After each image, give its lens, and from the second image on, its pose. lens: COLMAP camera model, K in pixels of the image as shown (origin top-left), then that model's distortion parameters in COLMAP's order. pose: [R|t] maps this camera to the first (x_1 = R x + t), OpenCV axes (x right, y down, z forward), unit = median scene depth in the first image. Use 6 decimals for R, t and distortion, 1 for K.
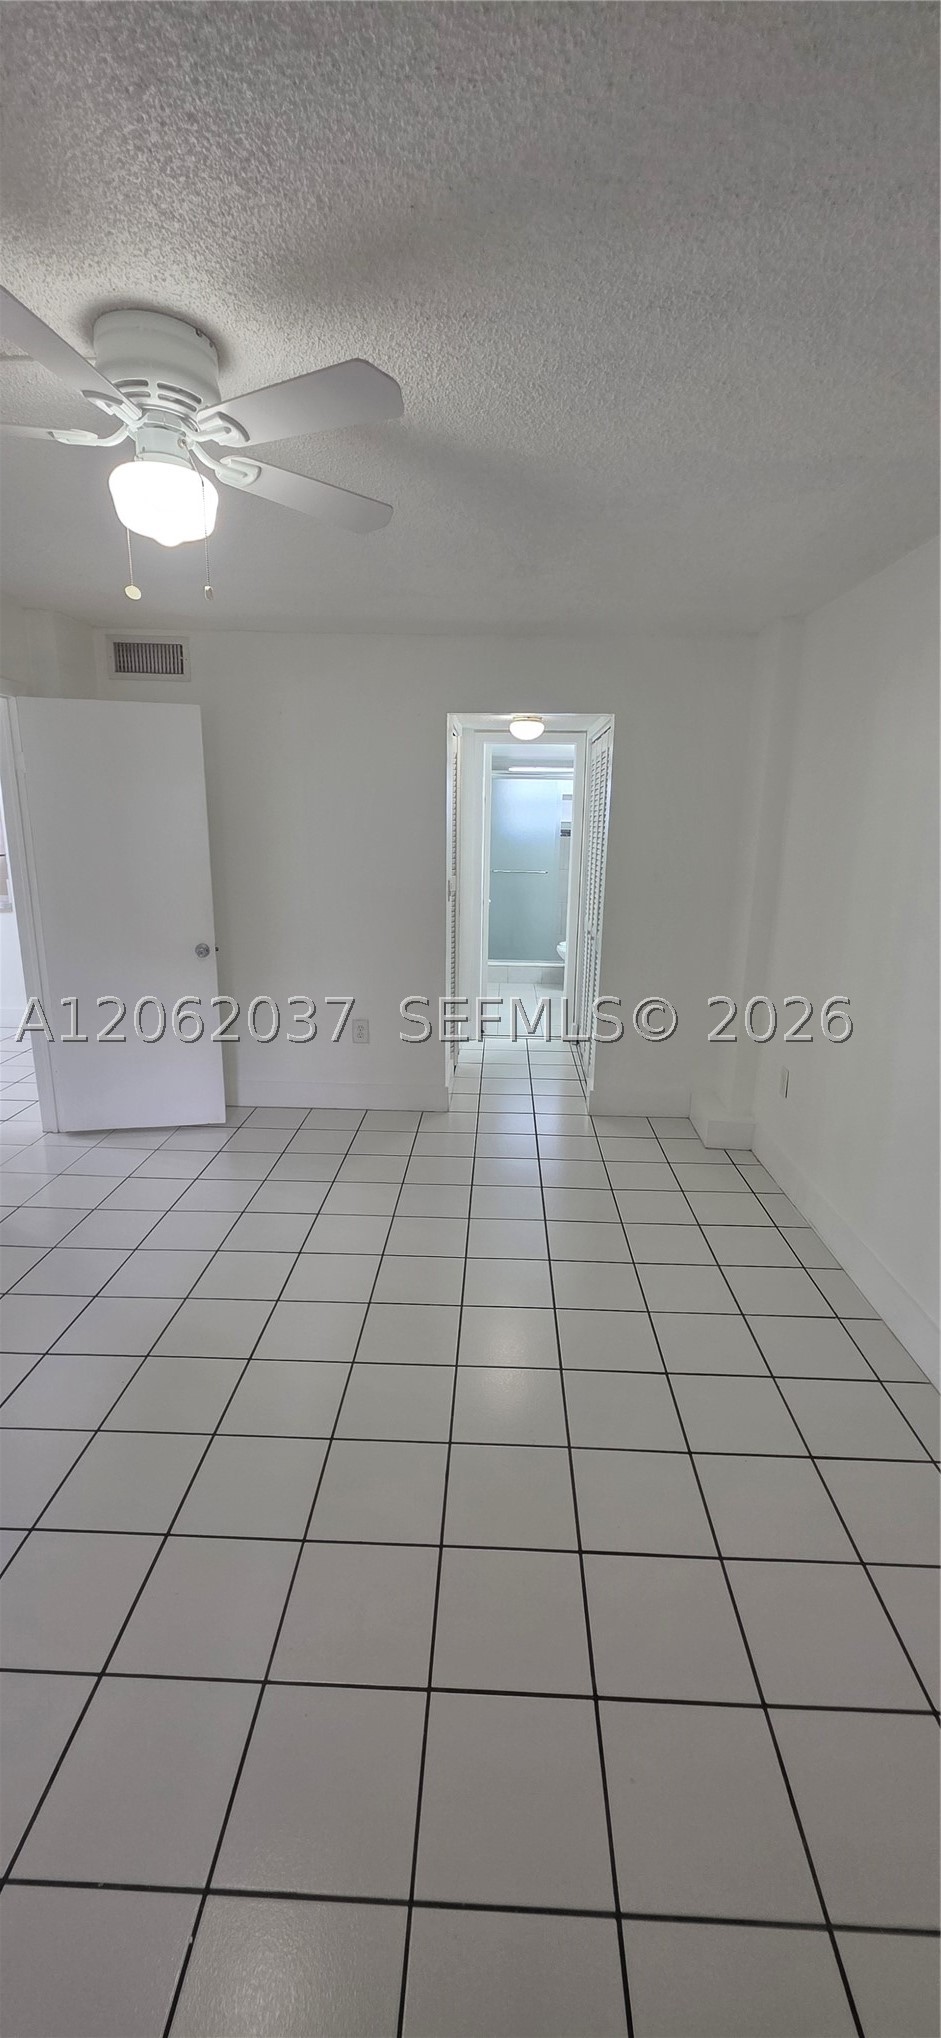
lens RADIAL K [[809.7, 0, 460.4], [0, 809.7, 1022.8], [0, 0, 1]] dist [0.000108, -0.000270]
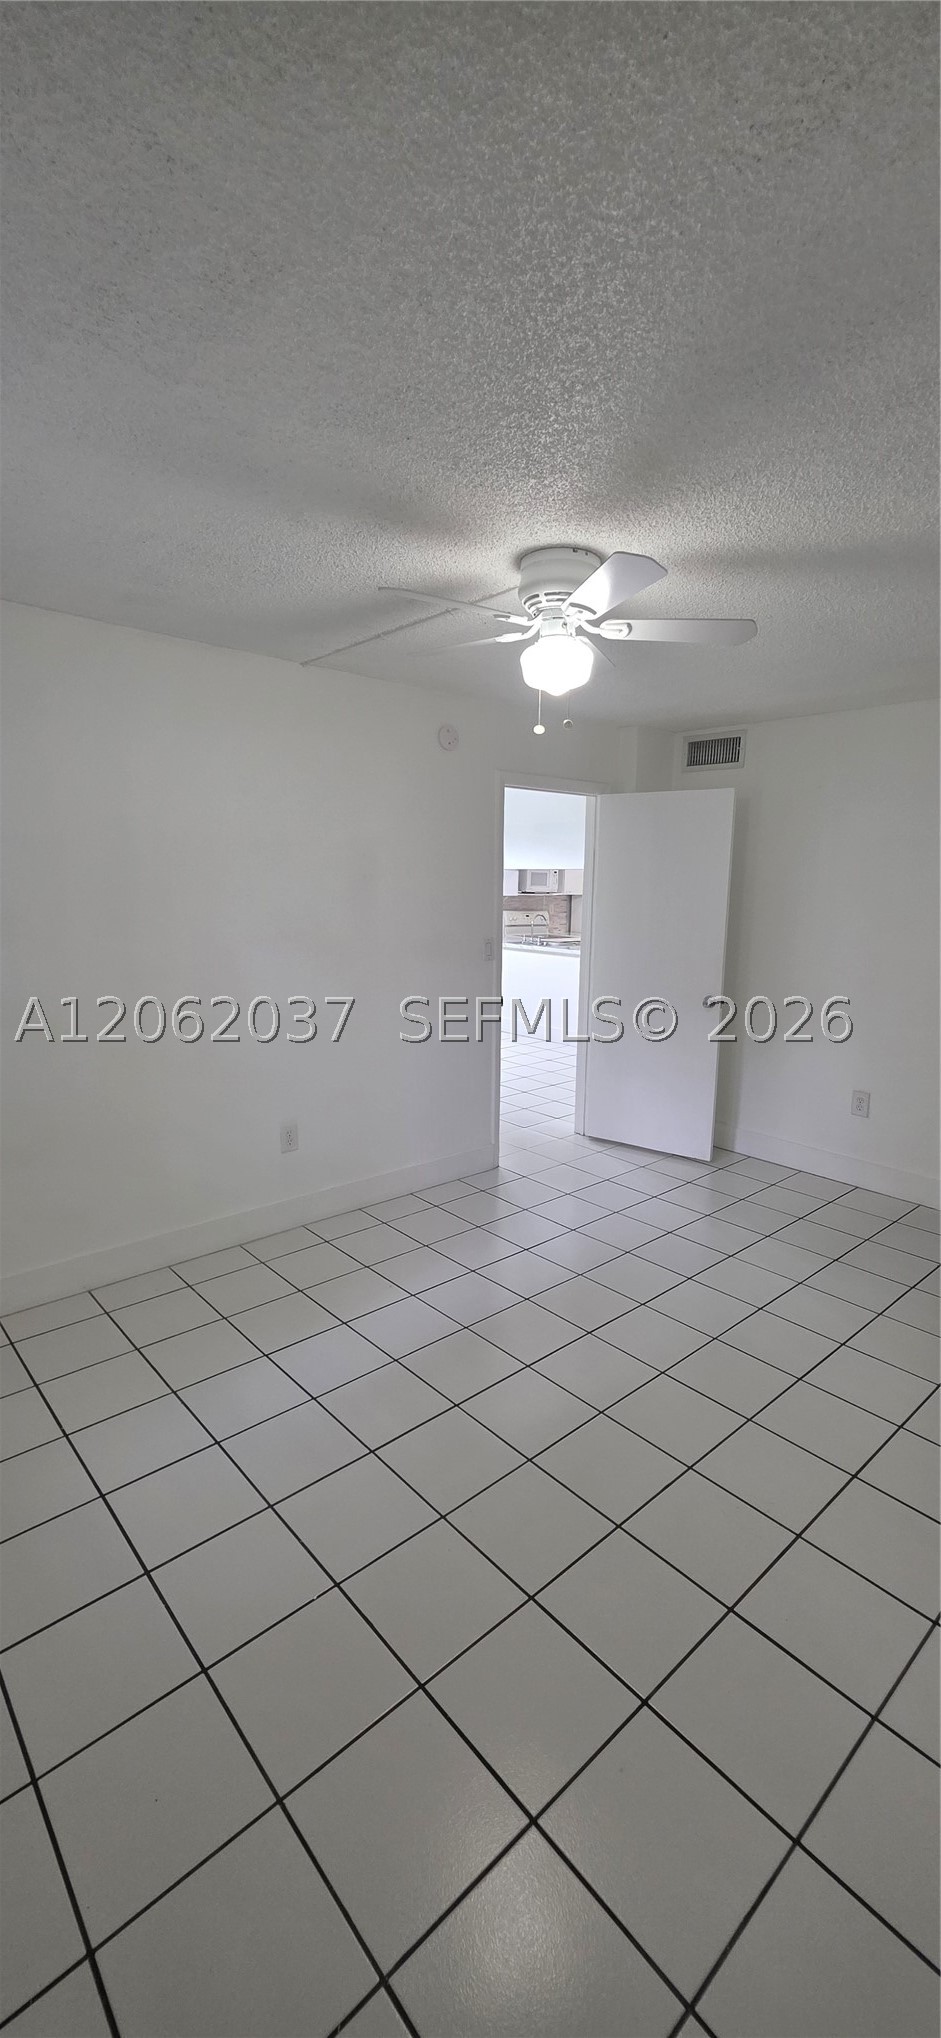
lens RADIAL K [[809.7, 0, 473.5], [0, 809.7, 1014.0], [0, 0, 1]] dist [0.000108, -0.000270]
pose [[0.686082, 0.112610, -0.718756, 0.263556], [-0.180417, 0.983423, -0.018140, 0.006836], [0.704799, 0.142121, 0.695025, -0.004812]]
